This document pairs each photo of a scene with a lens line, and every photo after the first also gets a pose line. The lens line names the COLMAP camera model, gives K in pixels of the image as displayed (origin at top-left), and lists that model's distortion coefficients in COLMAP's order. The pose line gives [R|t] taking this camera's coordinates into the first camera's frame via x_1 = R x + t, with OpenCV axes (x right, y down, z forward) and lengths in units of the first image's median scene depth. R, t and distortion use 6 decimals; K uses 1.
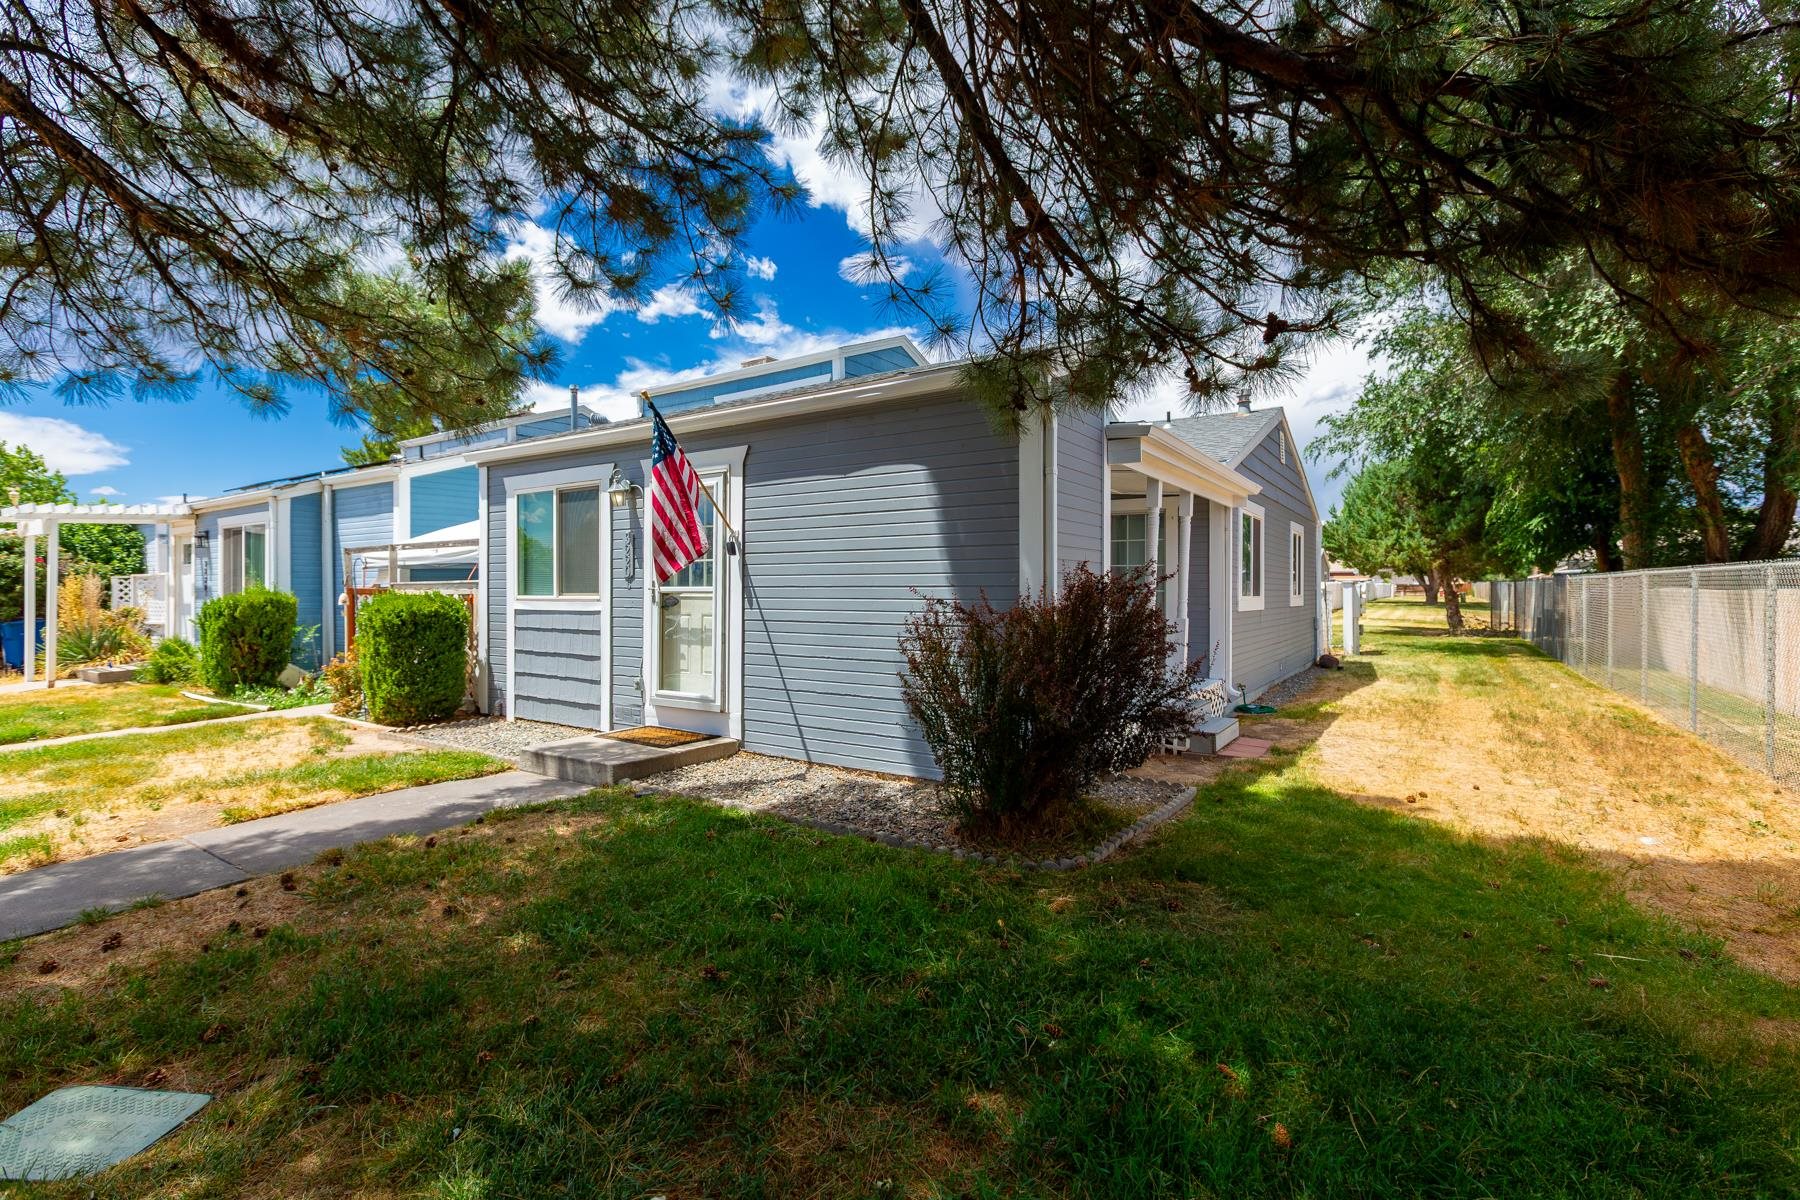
lens RADIAL K [[815.2, 0, 899.7], [0, 815.2, 591.4], [0, 0, 1]] dist [0.003586, -0.000459]
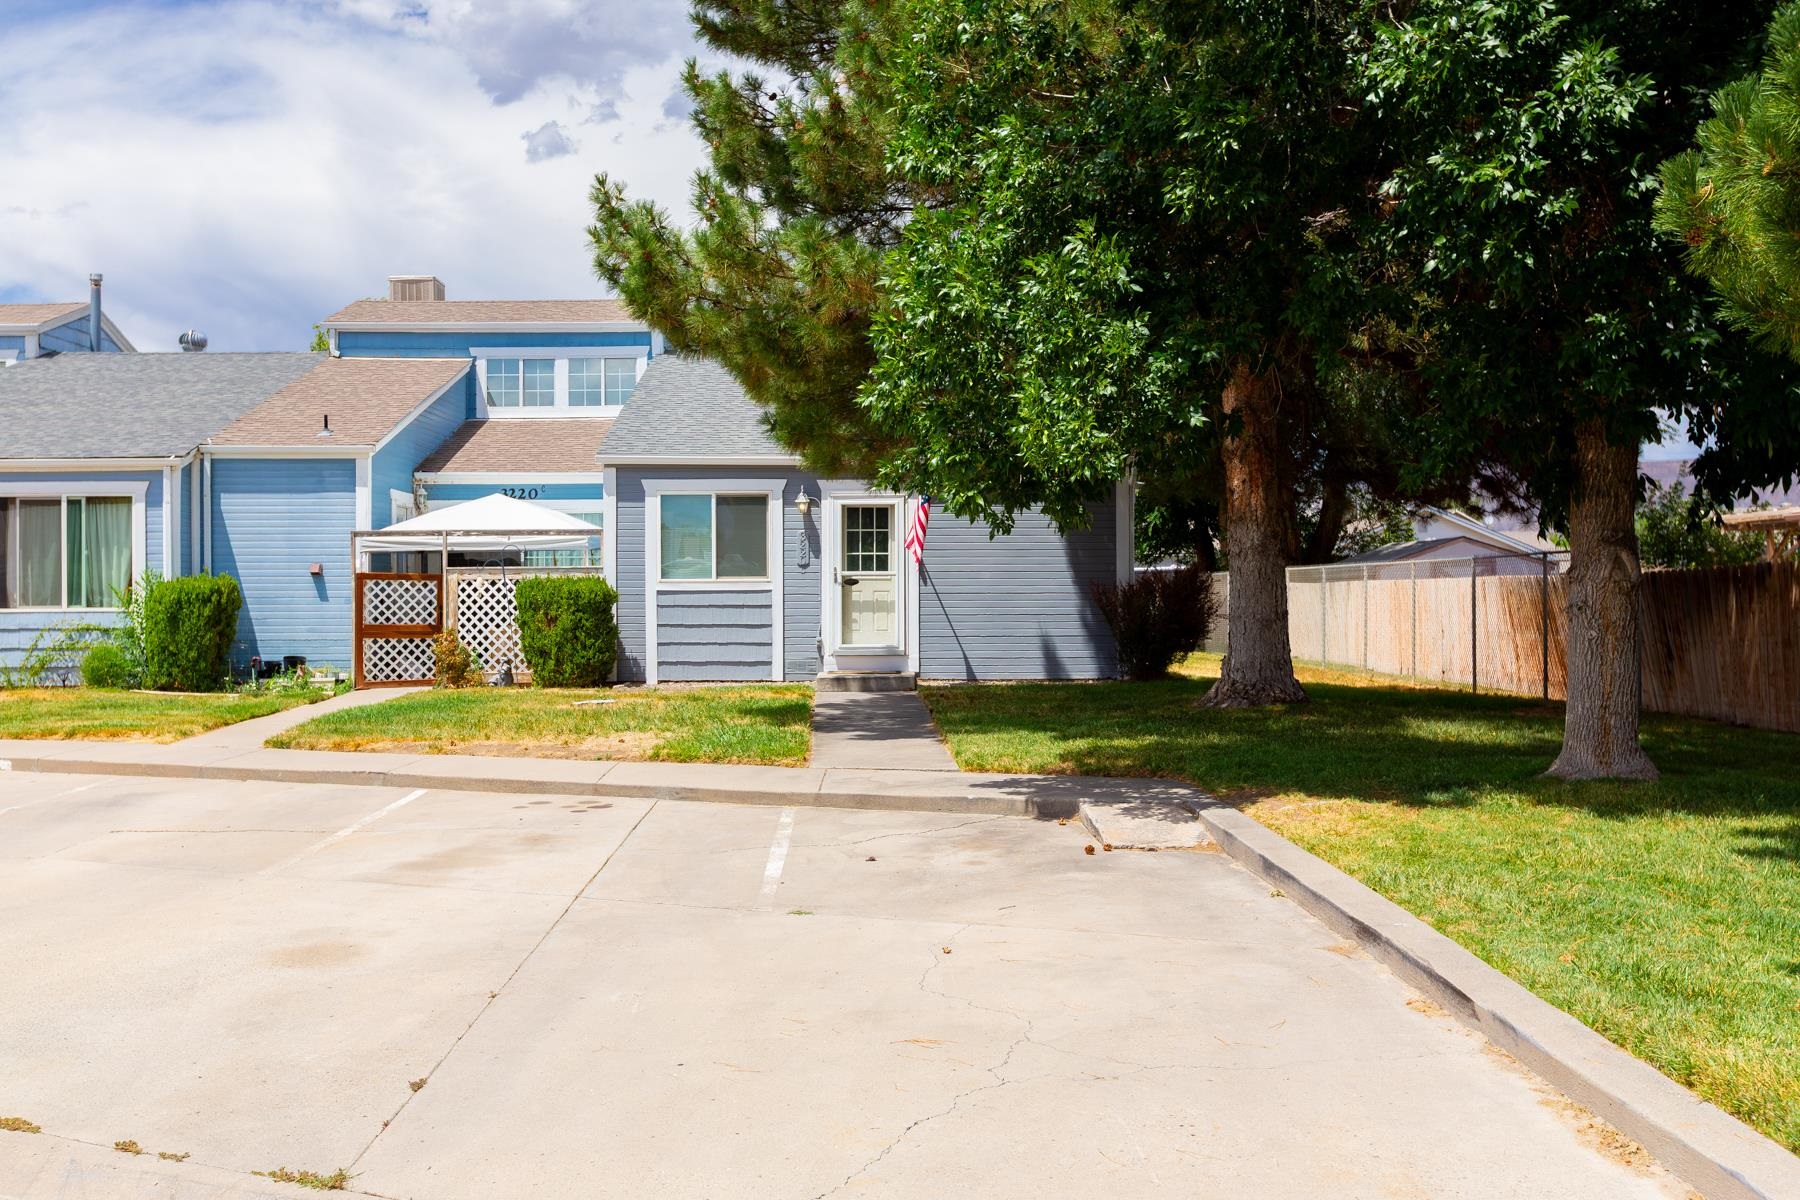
lens RADIAL K [[1760.8, 0, 900.0], [0, 1760.8, 600.0], [0, 0, 1]] dist [-0.000336, -0.000381]
pose [[0.822663, 0.001116, 0.568529, -1.741855], [0.003730, 0.999966, -0.007359, 0.059663], [-0.568518, 0.008175, 0.822630, -1.406923]]
